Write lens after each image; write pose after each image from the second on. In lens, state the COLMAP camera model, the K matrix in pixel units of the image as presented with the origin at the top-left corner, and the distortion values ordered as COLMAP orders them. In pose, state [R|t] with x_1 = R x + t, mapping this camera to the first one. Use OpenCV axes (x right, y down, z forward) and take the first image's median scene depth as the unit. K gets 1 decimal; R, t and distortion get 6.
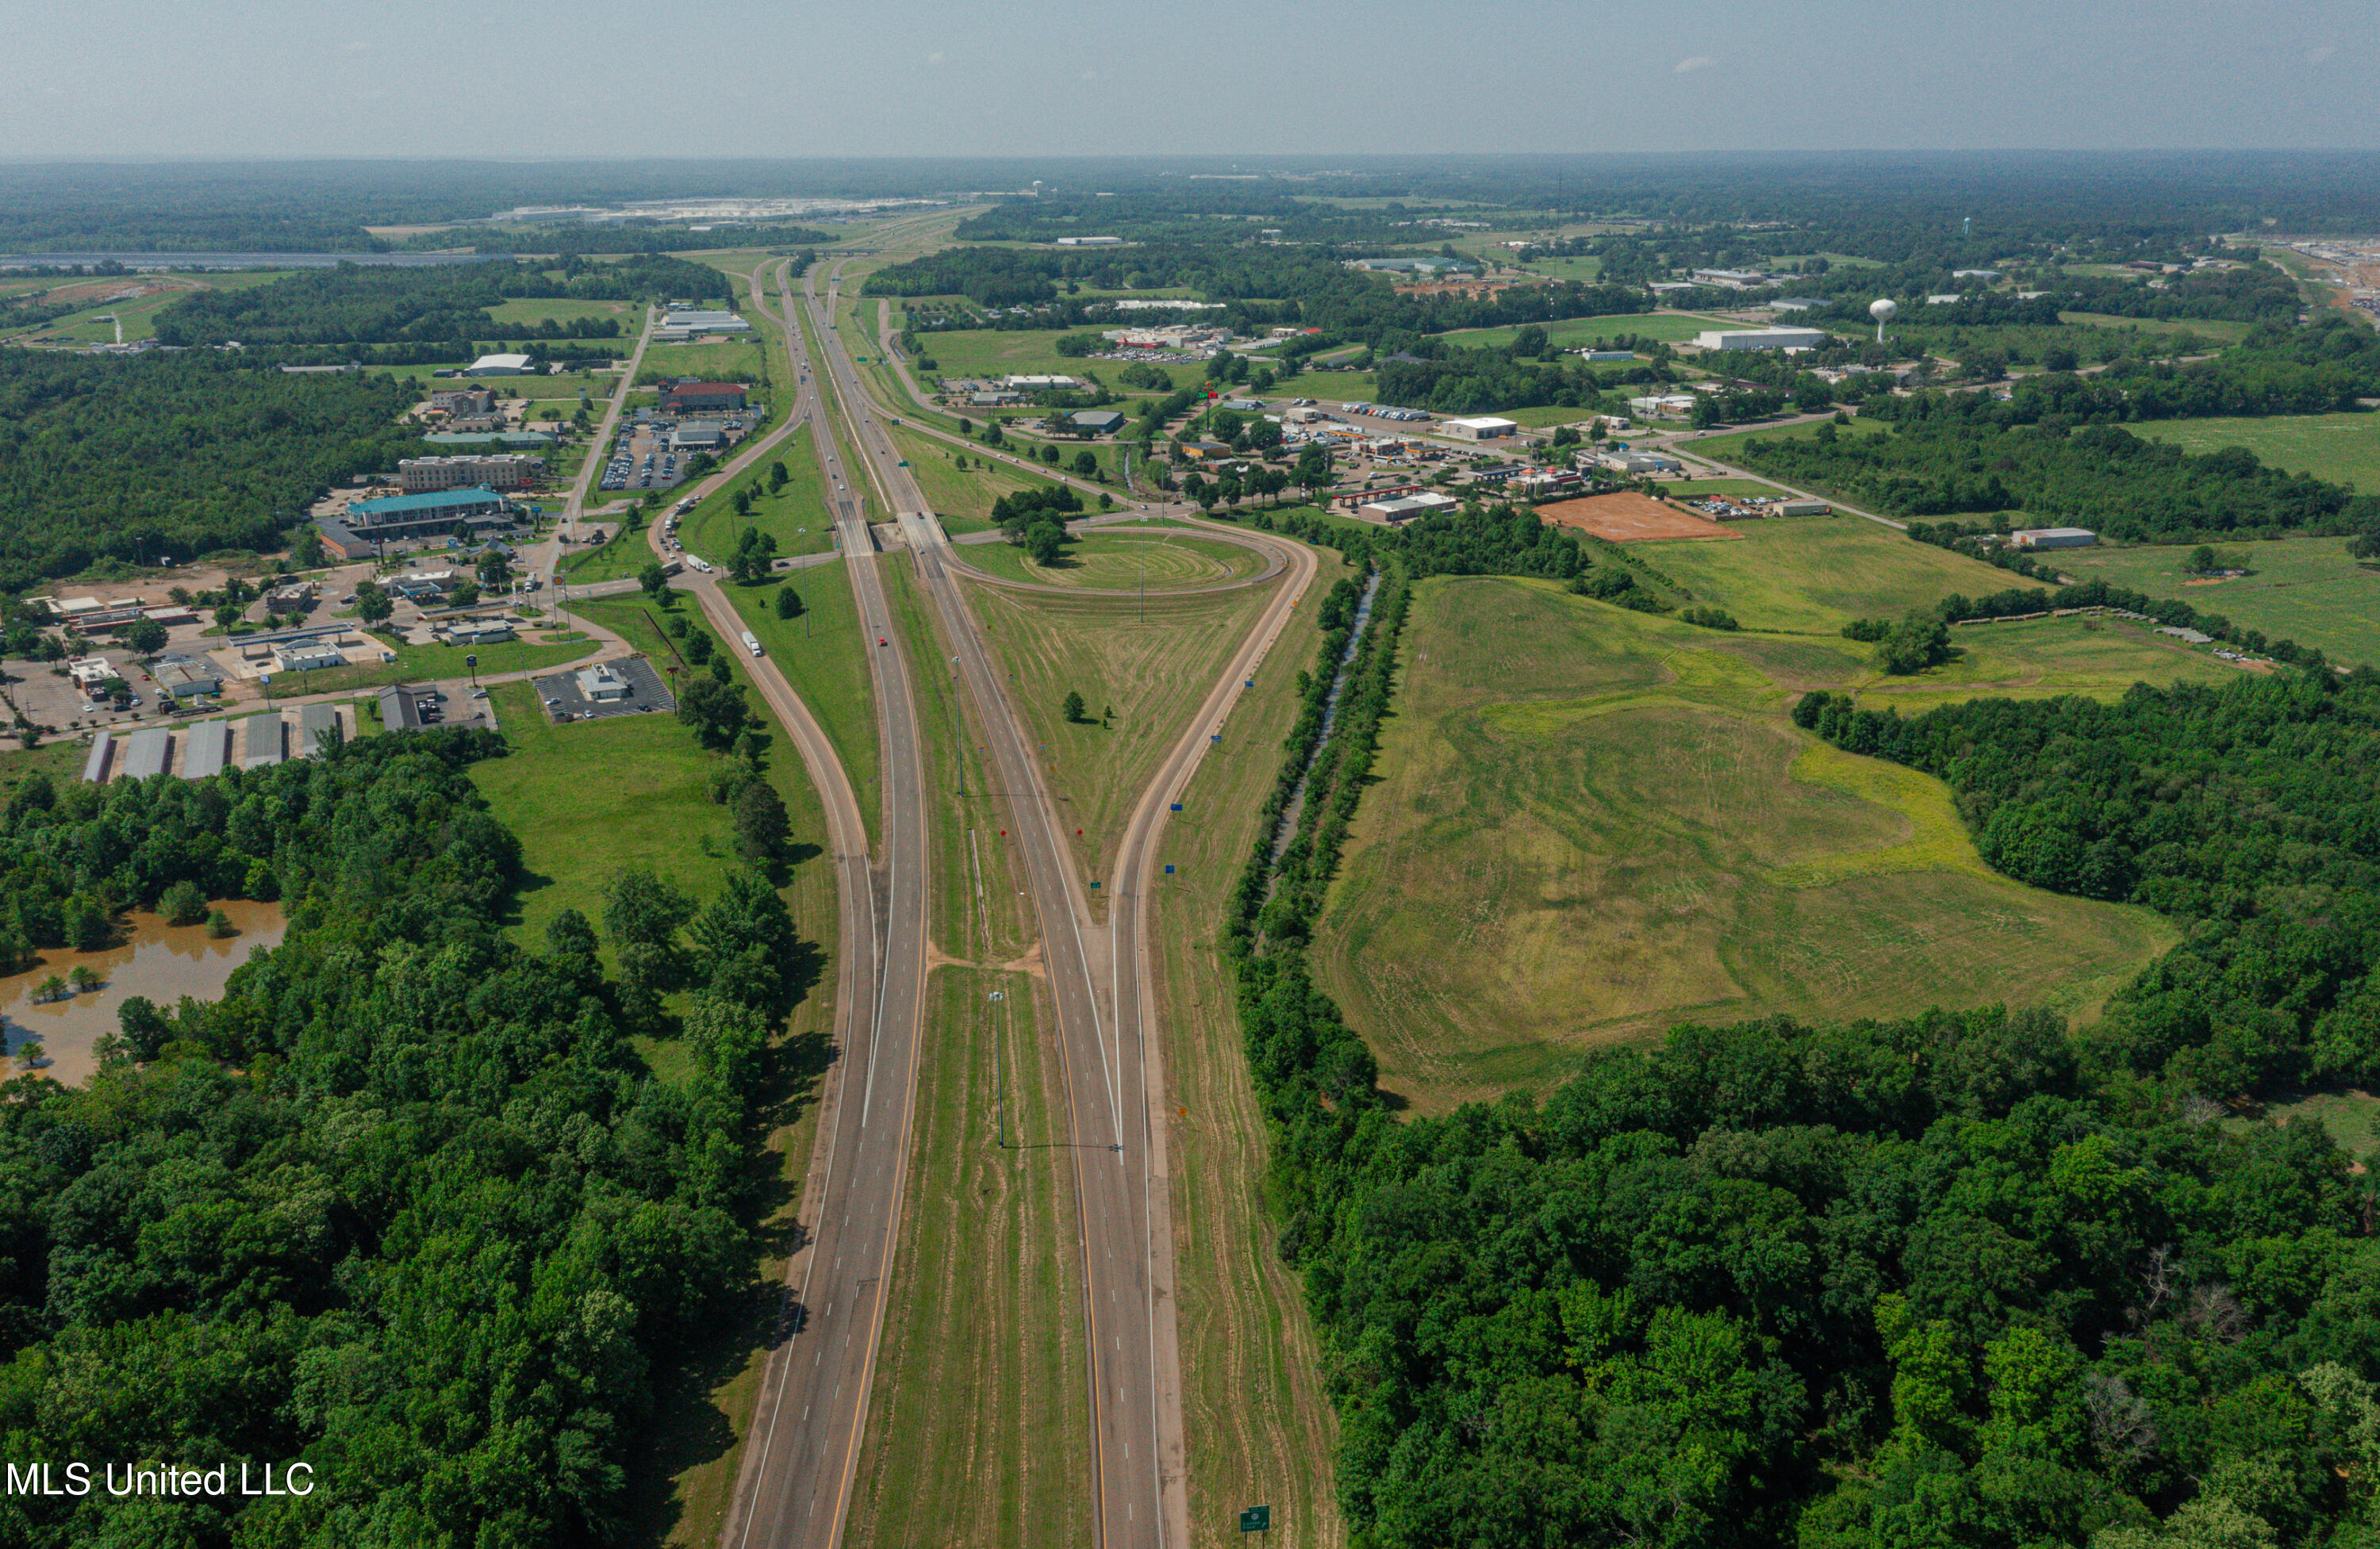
lens RADIAL K [[1878.5, 0, 1202.2], [0, 1878.5, 745.9], [0, 0, 1]] dist [0.009041, -0.010189]
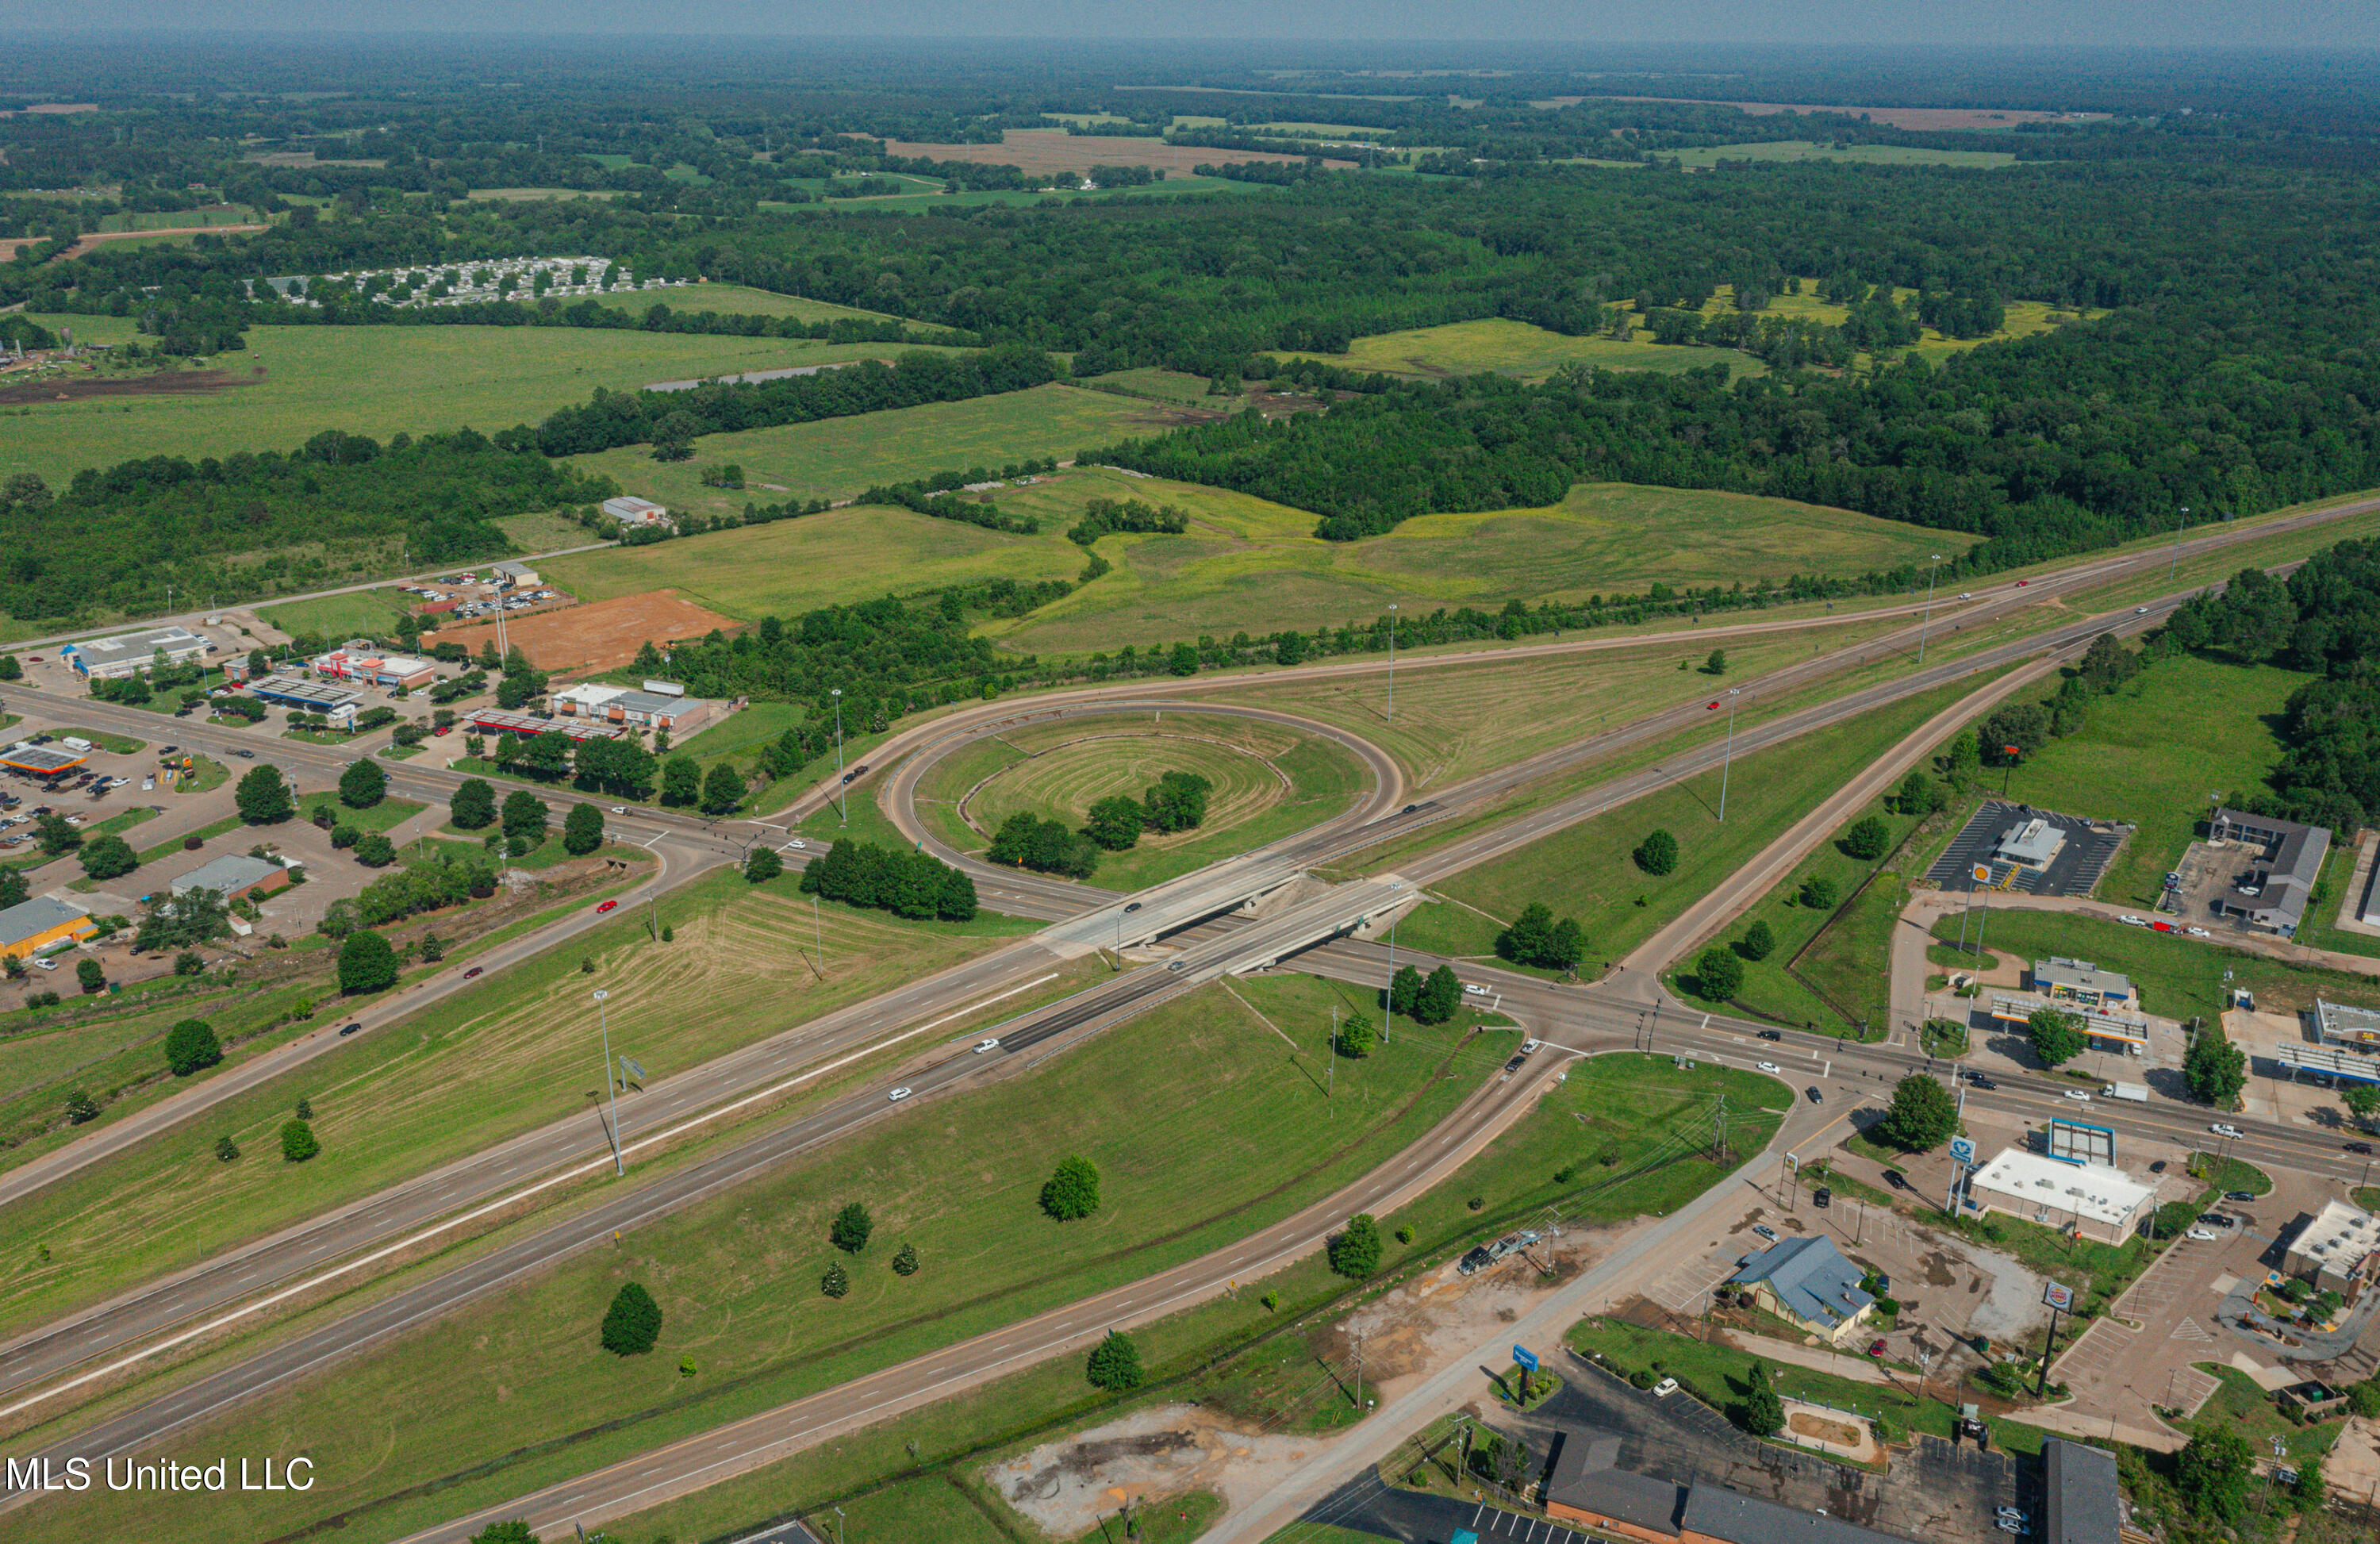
lens RADIAL K [[1878.9, 0, 1202.2], [0, 1878.9, 743.4], [0, 0, 1]] dist [0.009041, -0.010189]
pose [[-0.498282, -0.306182, 0.811152, -0.767495], [0.259153, 0.840201, 0.476342, -0.542356], [-0.827378, 0.447565, -0.339309, 1.495097]]
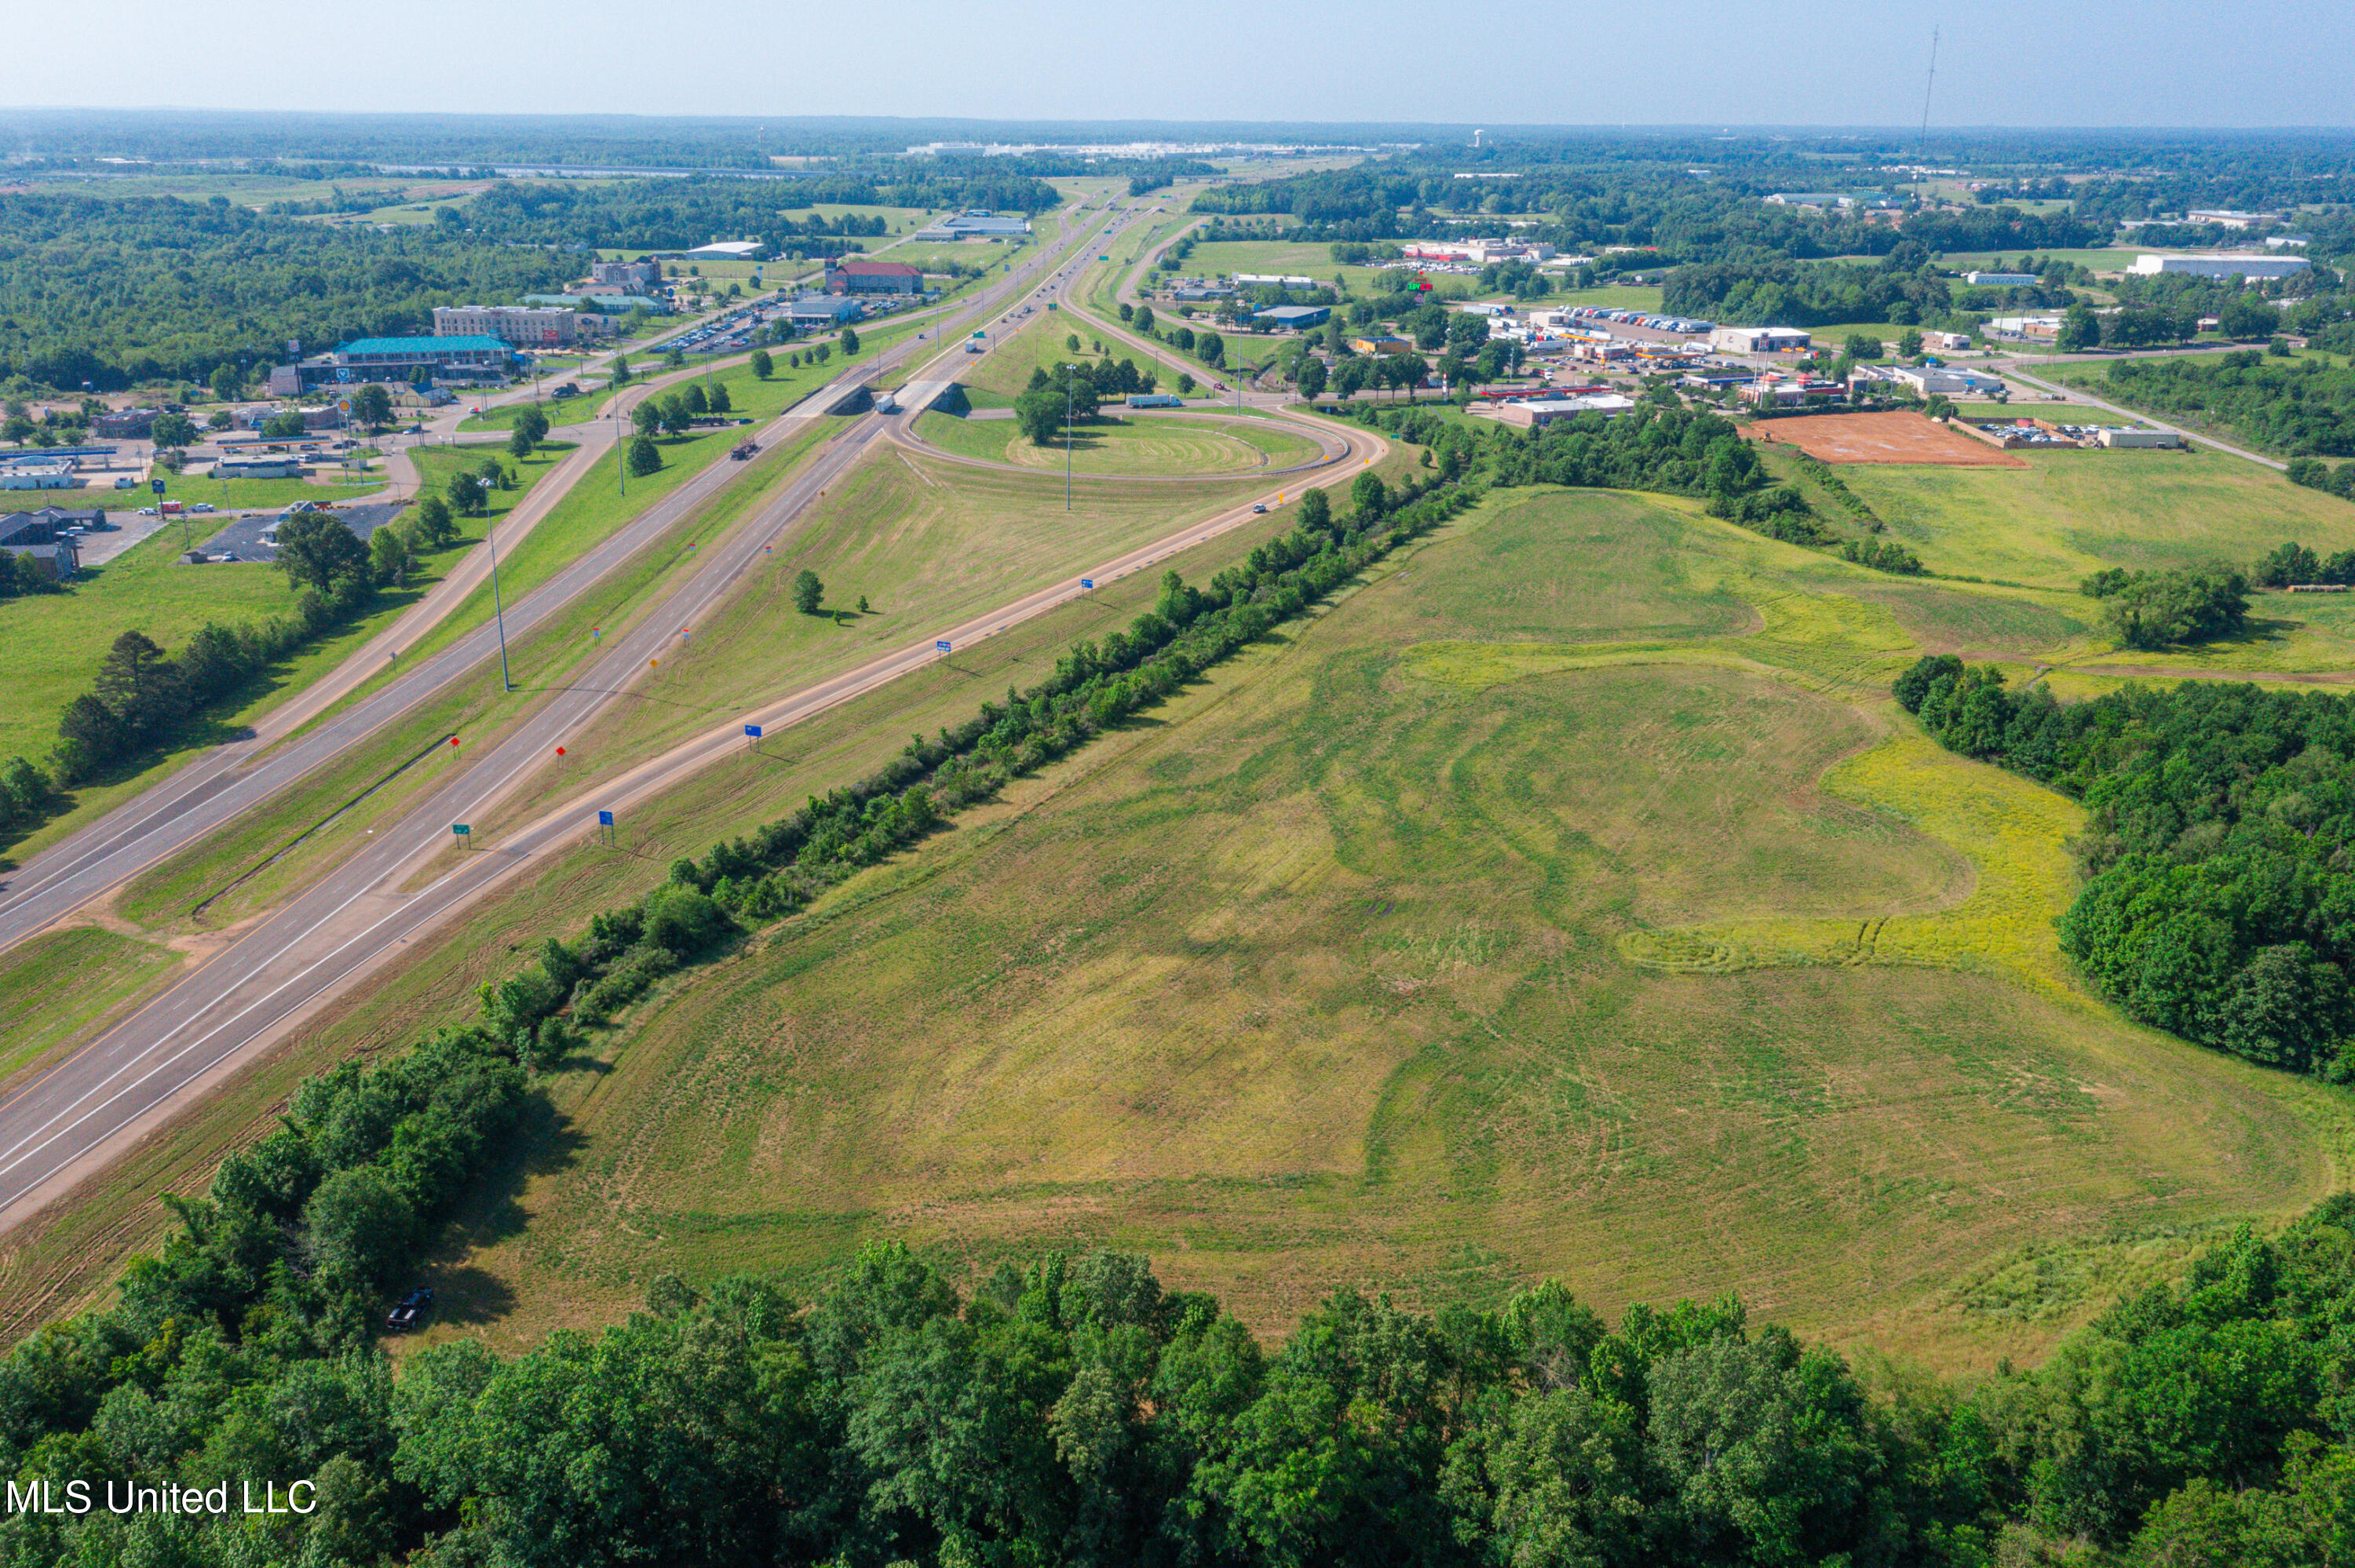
lens RADIAL K [[1902.0, 0, 1184.5], [0, 1902.0, 783.5], [0, 0, 1]] dist [0.004673, -0.006448]
pose [[0.966349, 0.094682, -0.239175, 0.217452], [-0.088304, 0.995396, 0.037268, 0.010105], [0.241602, -0.014894, 0.970261, 0.309247]]
